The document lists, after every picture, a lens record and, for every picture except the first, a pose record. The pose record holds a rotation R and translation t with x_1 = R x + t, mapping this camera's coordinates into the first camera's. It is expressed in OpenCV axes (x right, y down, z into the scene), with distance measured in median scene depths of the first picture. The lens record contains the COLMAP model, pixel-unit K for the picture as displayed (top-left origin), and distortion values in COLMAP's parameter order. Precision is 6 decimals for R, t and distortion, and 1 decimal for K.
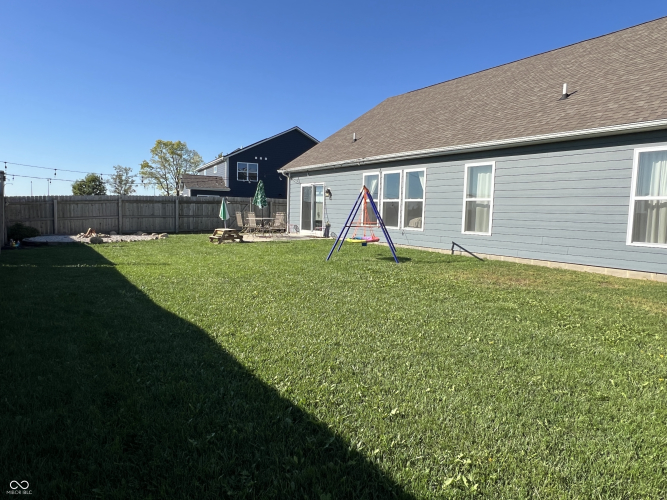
lens RADIAL K [[440.6, 0, 333.7], [0, 440.6, 248.4], [0, 0, 1]] dist [-0.016790, 0.004279]
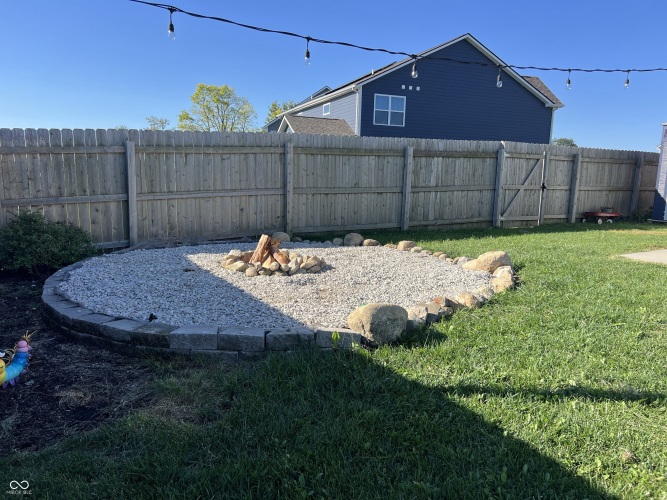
lens RADIAL K [[513.1, 0, 333.3], [0, 513.1, 252.0], [0, 0, 1]] dist [0.004972, -0.004910]
pose [[0.994467, 0.020274, -0.103079, -0.200763], [-0.013654, 0.997823, 0.064520, -0.024288], [0.104163, -0.062755, 0.992578, 0.283057]]
